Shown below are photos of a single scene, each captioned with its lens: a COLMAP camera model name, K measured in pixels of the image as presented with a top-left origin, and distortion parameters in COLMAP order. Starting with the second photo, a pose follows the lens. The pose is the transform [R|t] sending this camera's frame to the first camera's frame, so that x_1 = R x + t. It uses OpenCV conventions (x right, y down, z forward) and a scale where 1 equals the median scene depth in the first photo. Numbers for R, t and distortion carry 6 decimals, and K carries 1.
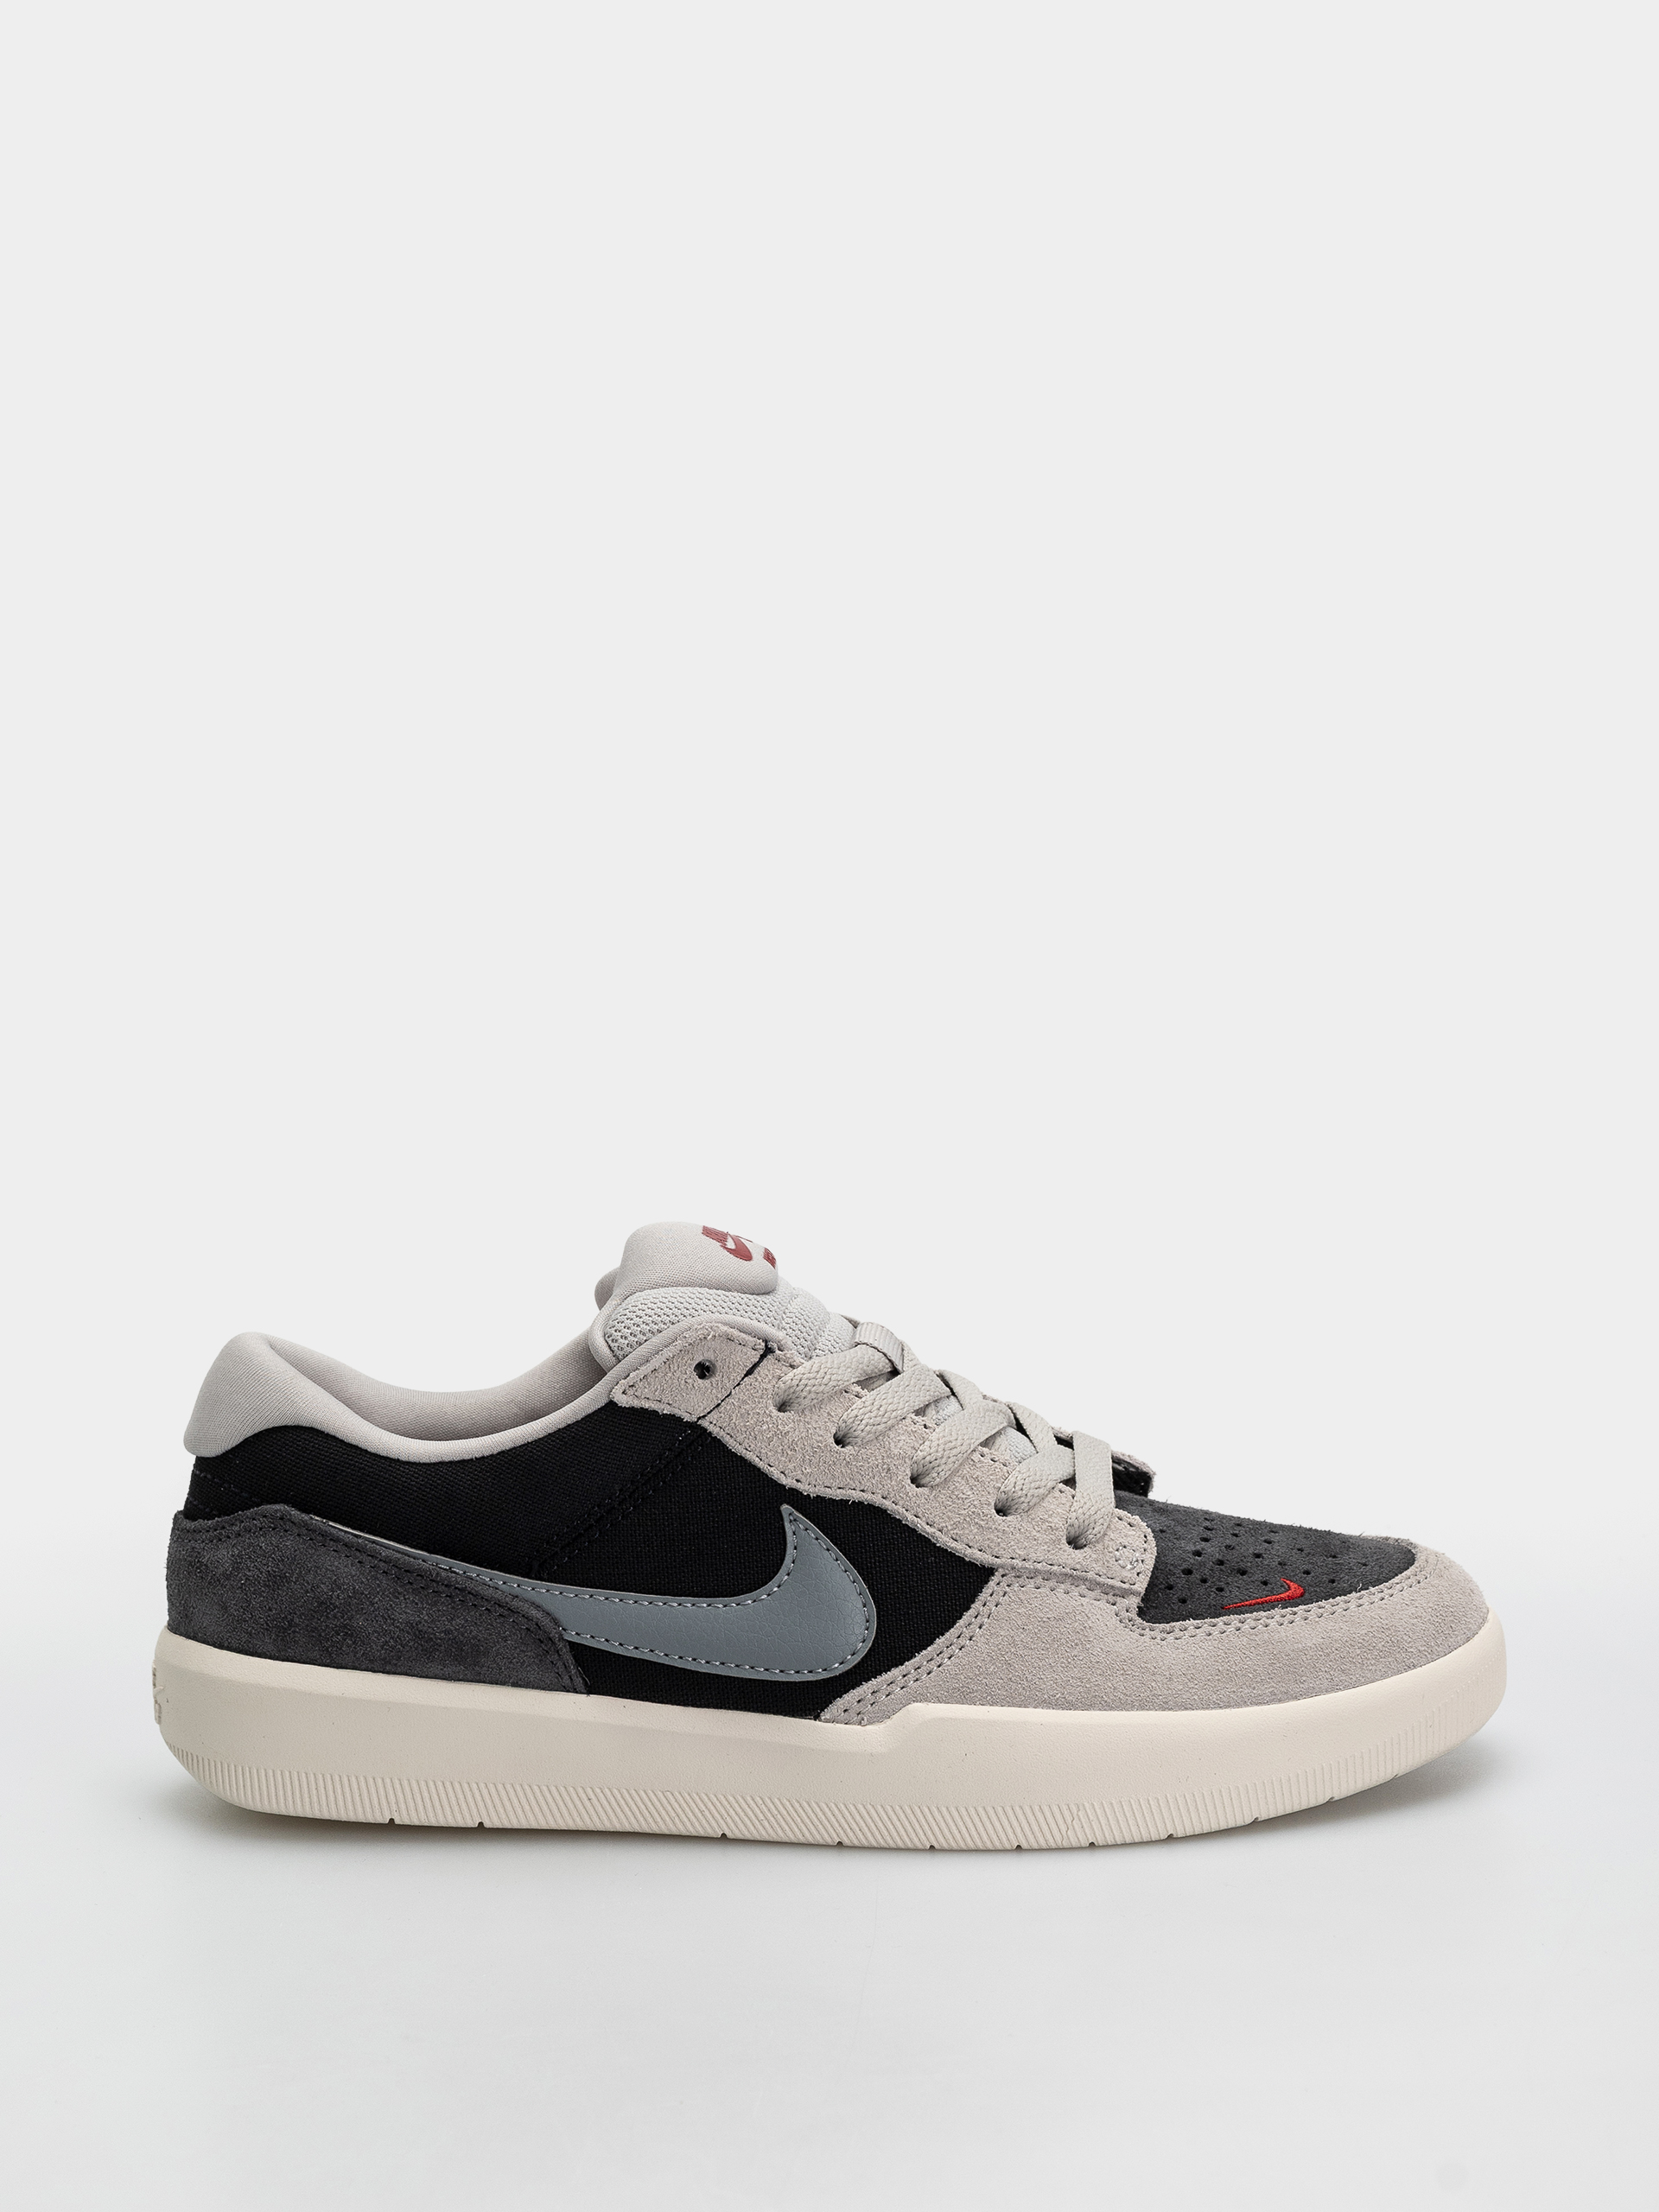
lens RADIAL K [[6657.1, 0, 829.5], [0, 6657.1, 1106.0], [0, 0, 1]] dist [0.066326, -1.436109]
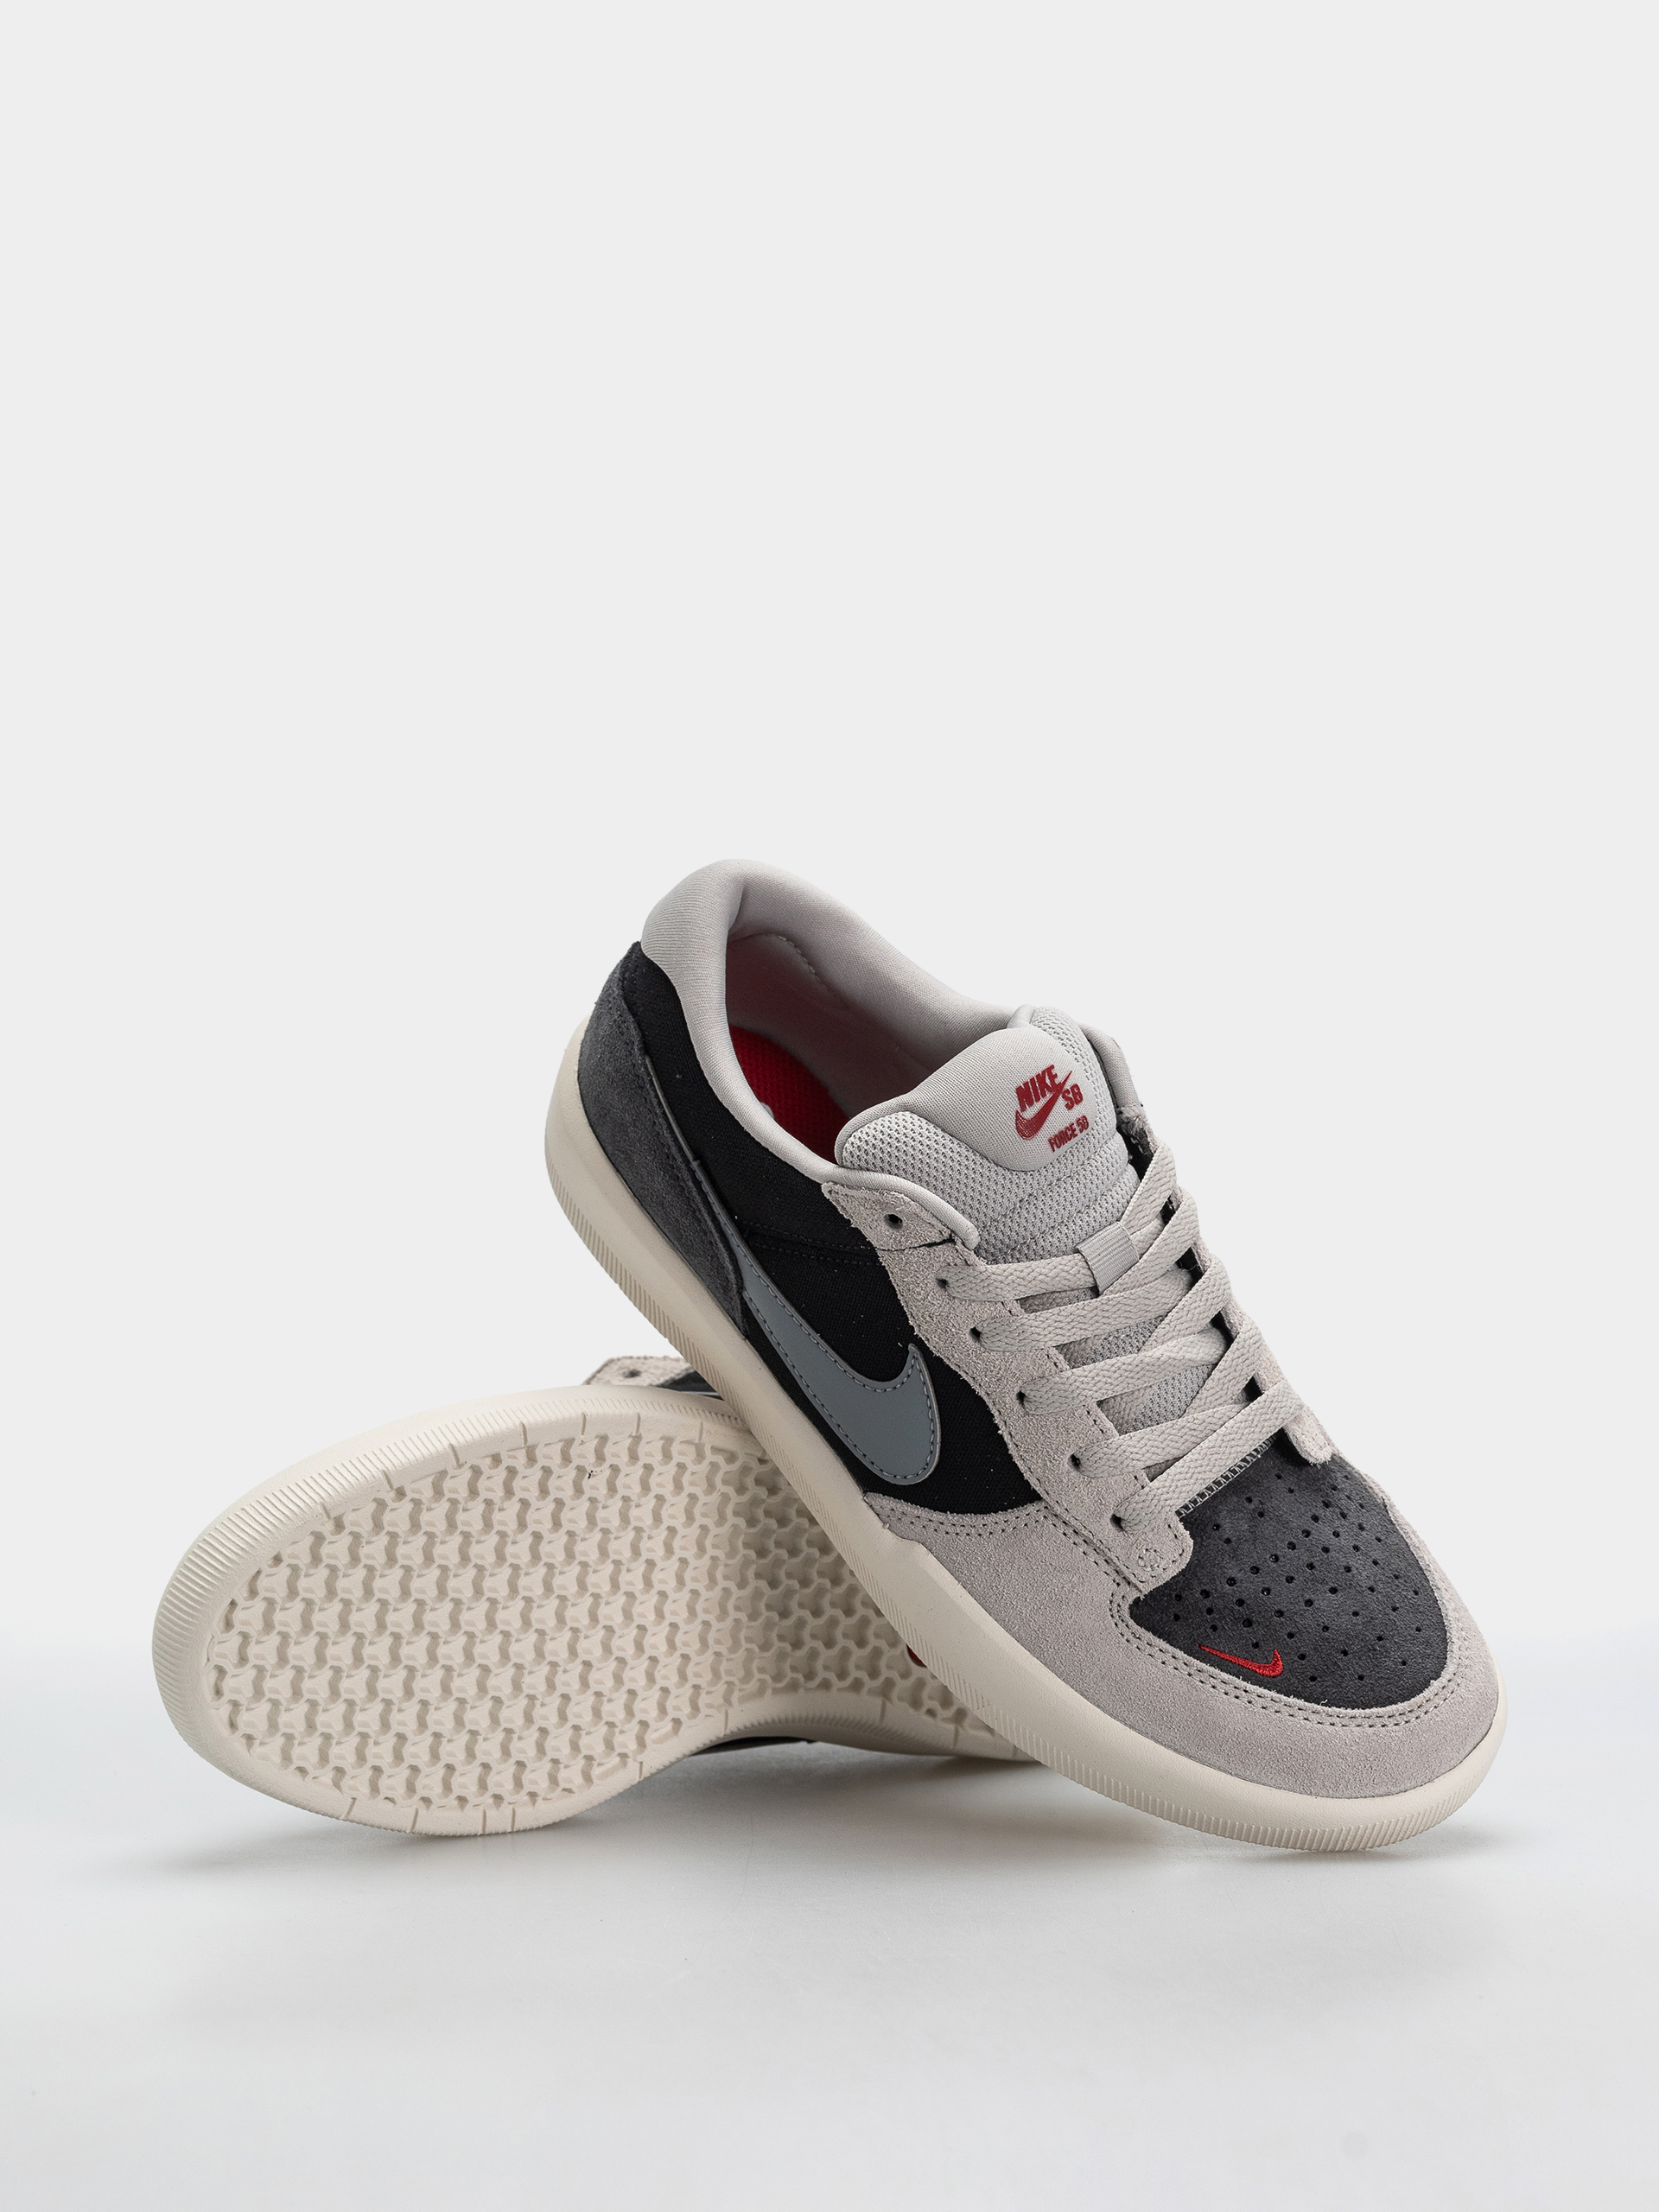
lens RADIAL K [[6657.1, 0, 829.5], [0, 6657.1, 1106.0], [0, 0, 1]] dist [0.066326, -1.436109]
pose [[0.713823, 0.627812, -0.310337, 0.301078], [-0.323076, 0.688366, 0.649441, -0.679855], [0.621352, -0.363323, 0.694203, 0.237836]]
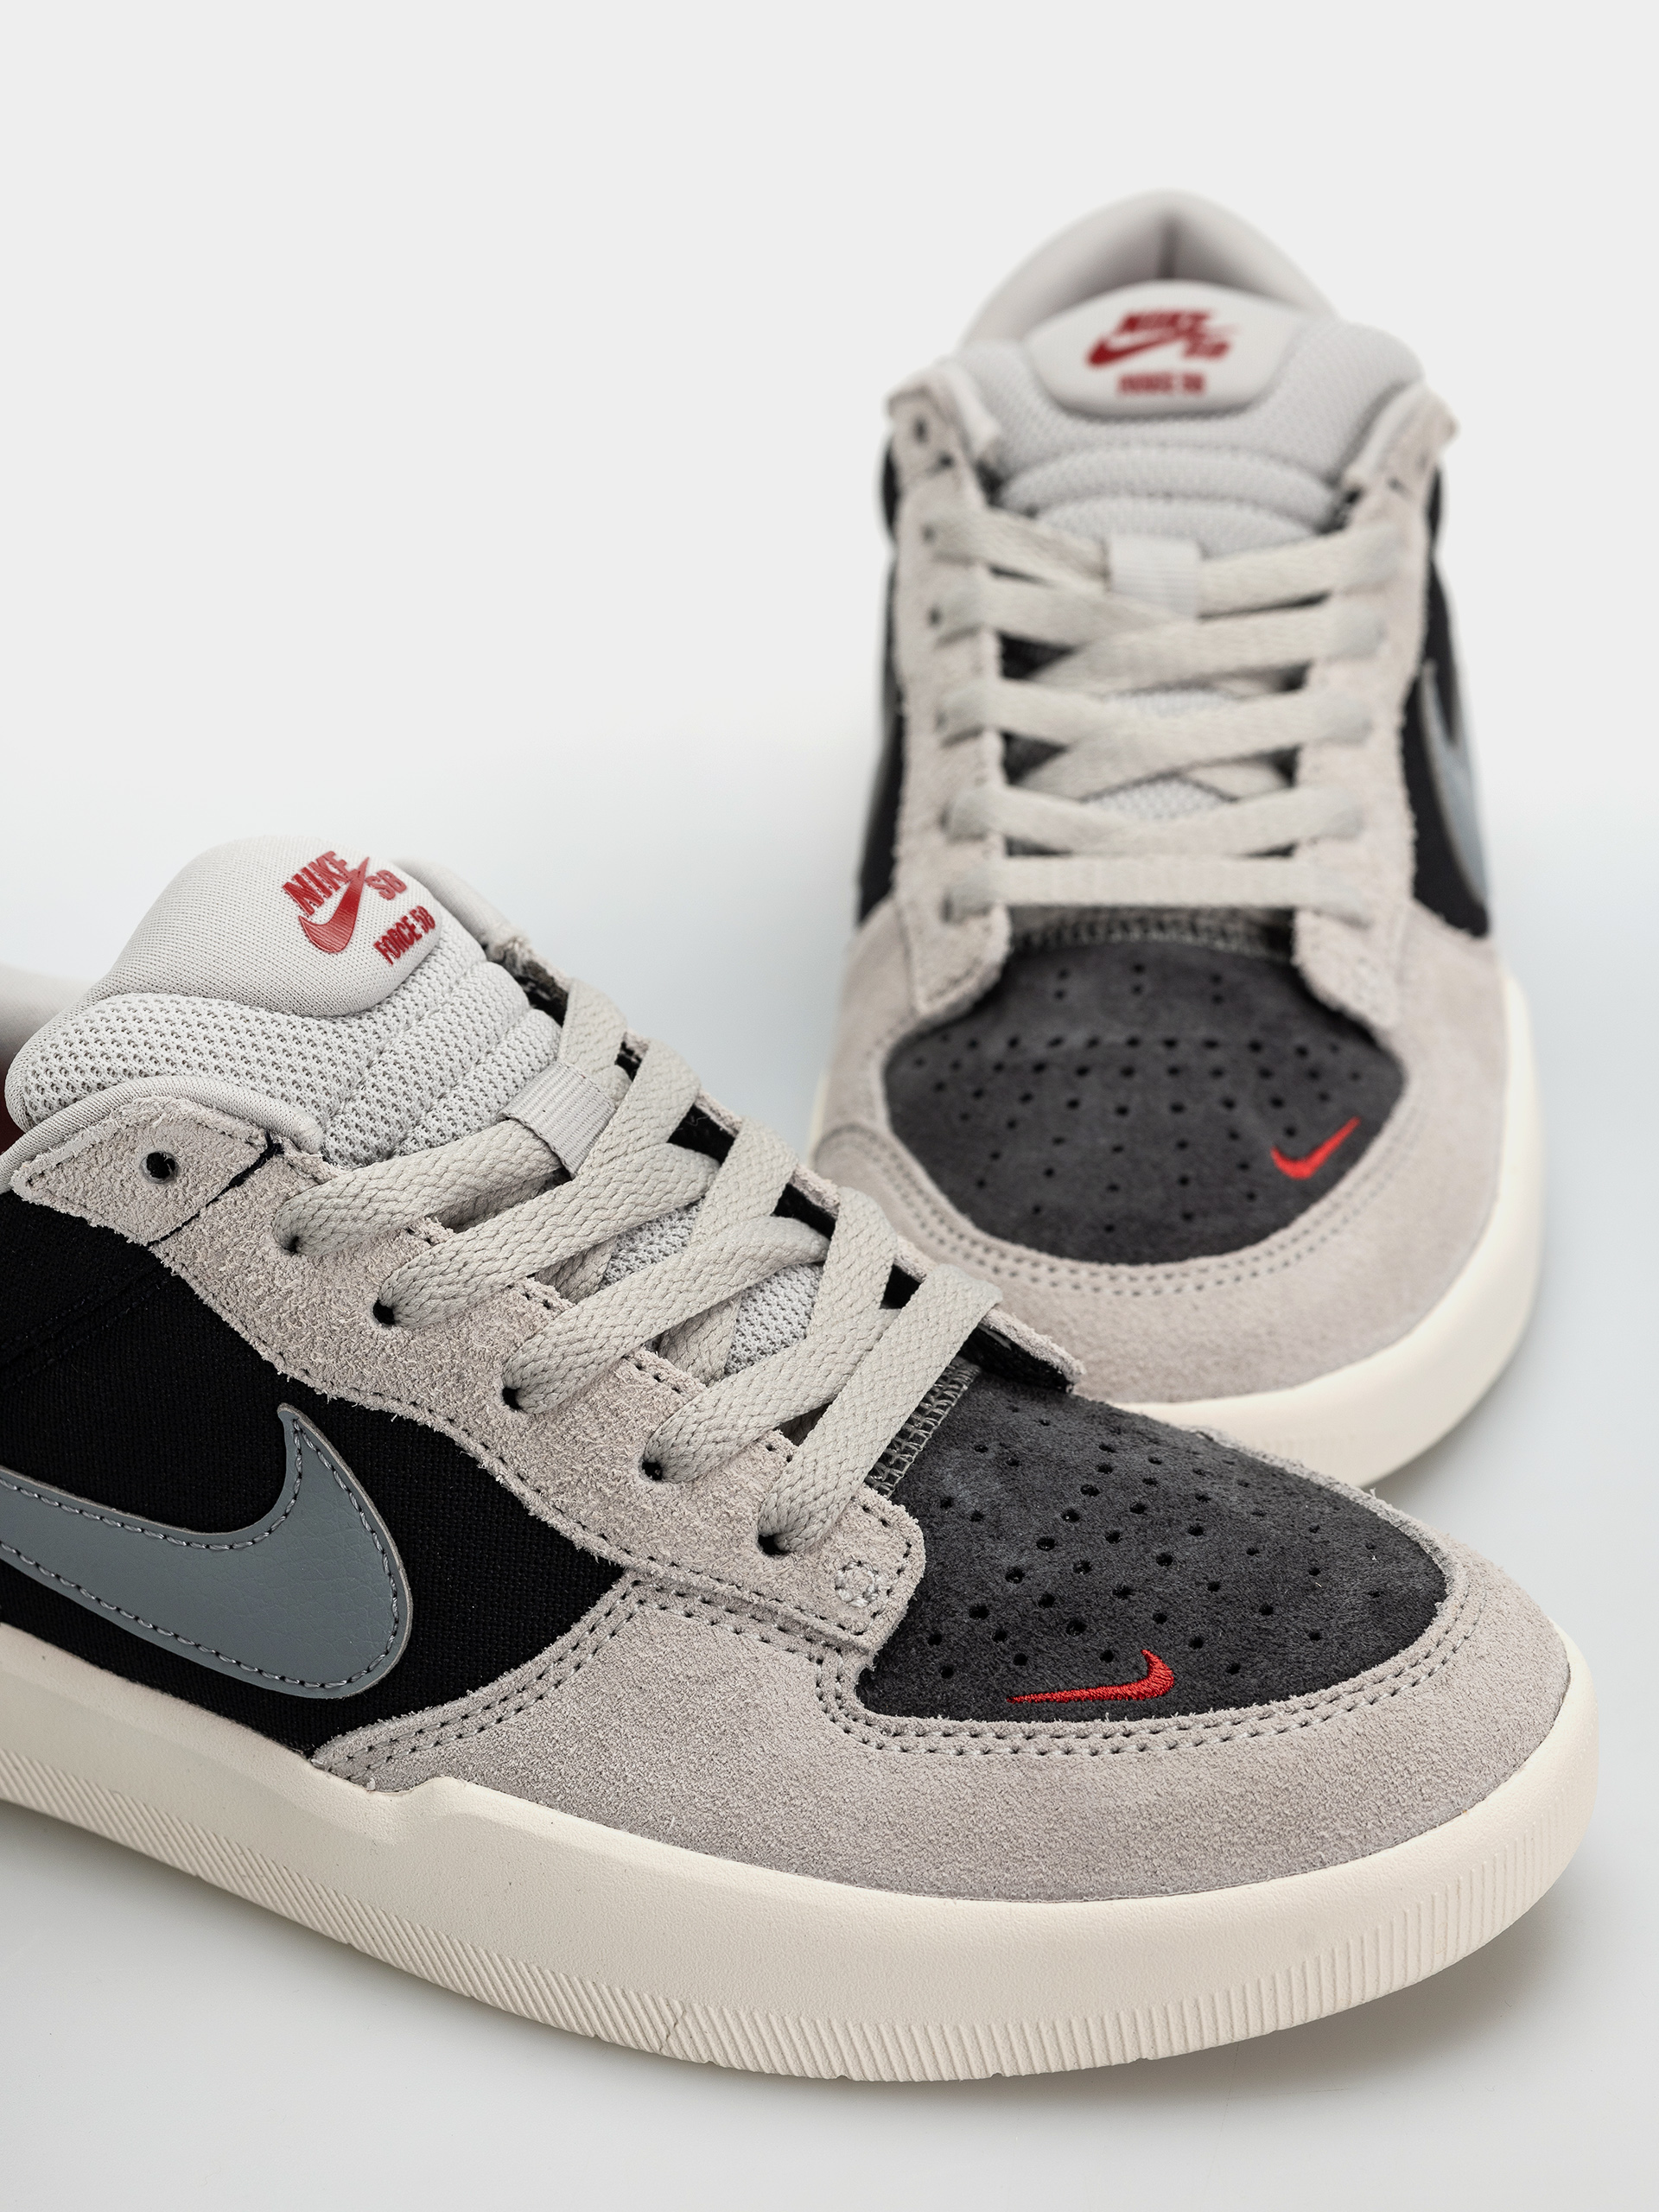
lens RADIAL K [[6657.1, 0, 829.5], [0, 6657.1, 1106.0], [0, 0, 1]] dist [0.066326, -1.436109]
pose [[0.925377, 0.181065, -0.333005, 0.226649], [-0.069480, 0.944673, 0.320572, -0.154969], [0.372626, -0.273513, 0.886759, 0.506665]]
